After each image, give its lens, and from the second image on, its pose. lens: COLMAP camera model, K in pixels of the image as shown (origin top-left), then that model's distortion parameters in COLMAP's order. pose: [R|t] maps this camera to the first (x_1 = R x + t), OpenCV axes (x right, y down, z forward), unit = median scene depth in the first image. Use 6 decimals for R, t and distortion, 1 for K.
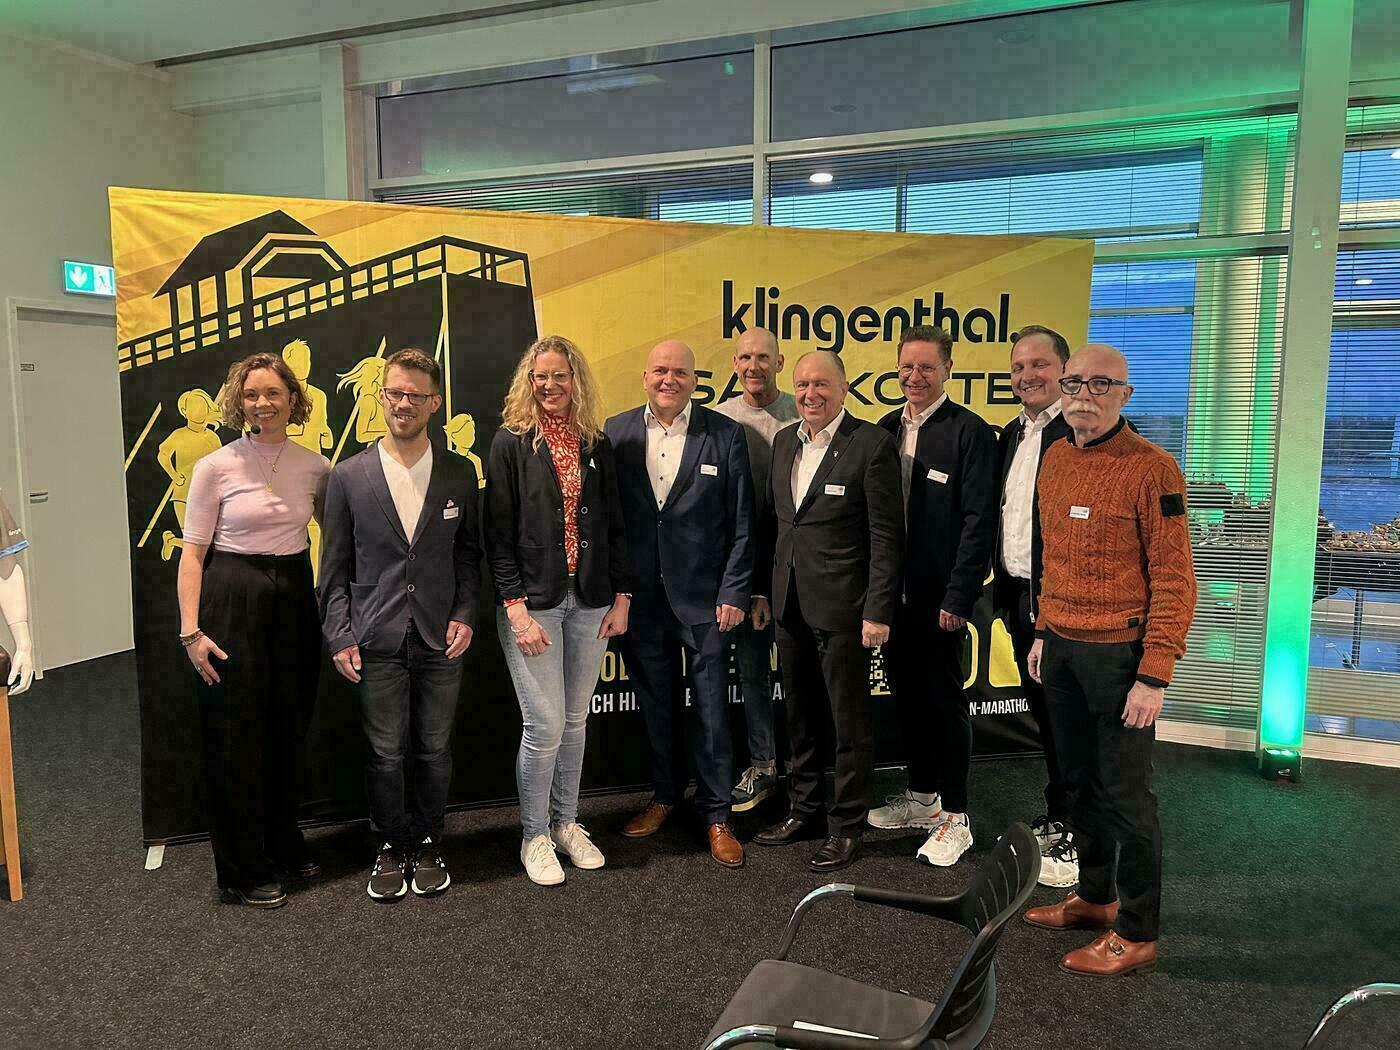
lens RADIAL K [[1092.7, 0, 722.3], [0, 1092.7, 529.9], [0, 0, 1]] dist [0.035224, -0.047728]
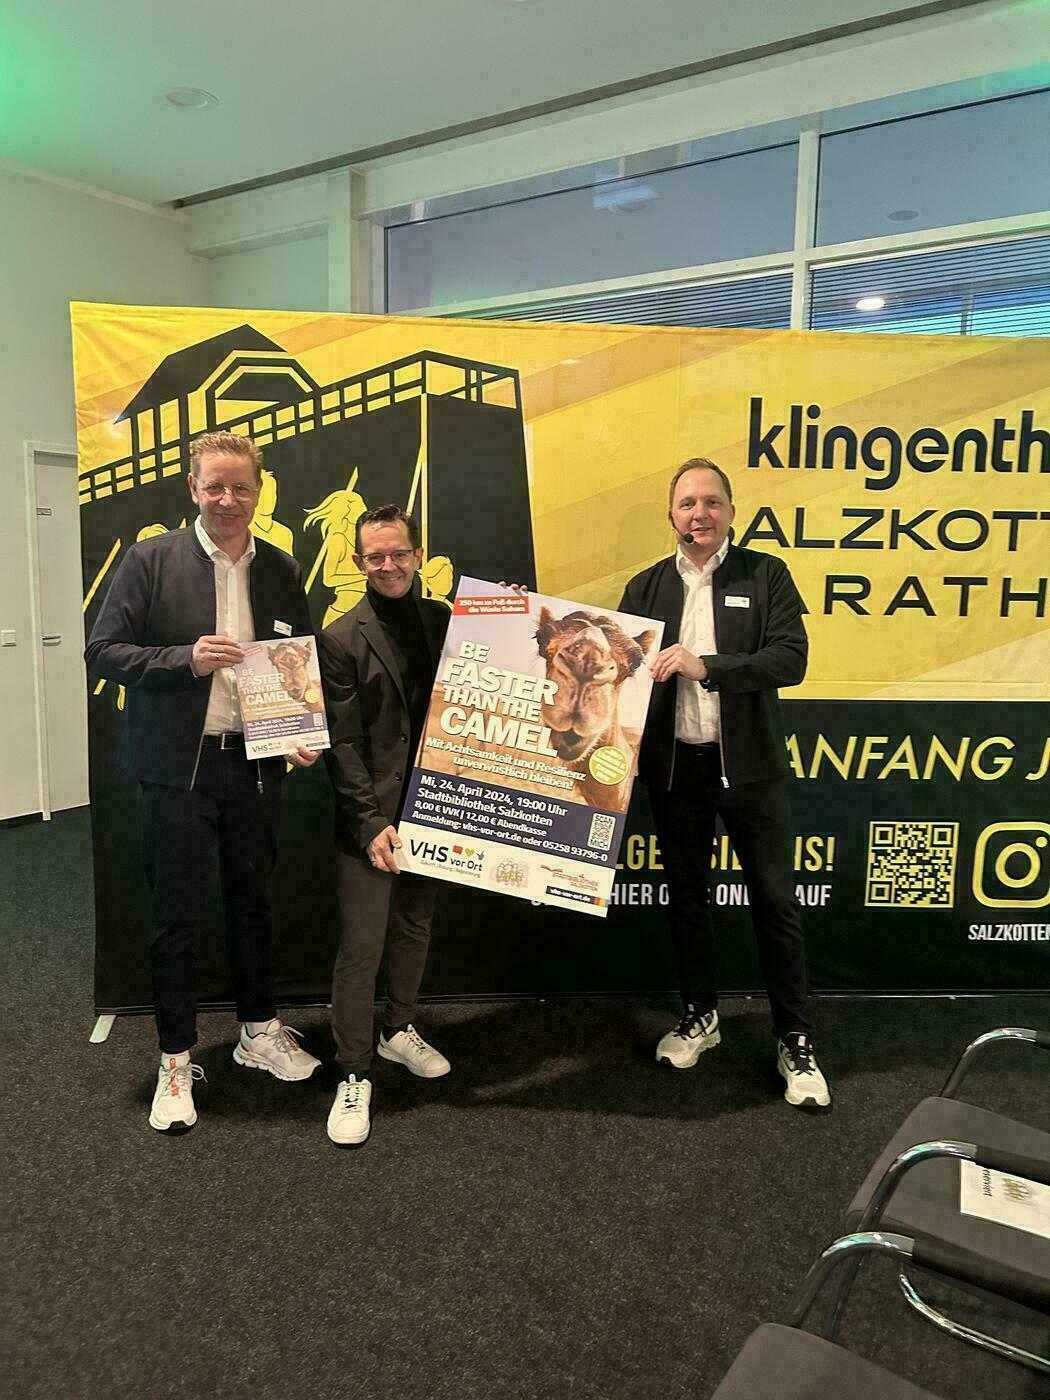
lens RADIAL K [[1092.7, 0, 511.5], [0, 1092.7, 697.9], [0, 0, 1]] dist [0.035224, -0.047728]
pose [[0.977618, 0.035828, -0.207313, 0.004645], [-0.034628, 0.999356, 0.009415, -0.002390], [0.207517, -0.002026, 0.978229, 0.163878]]
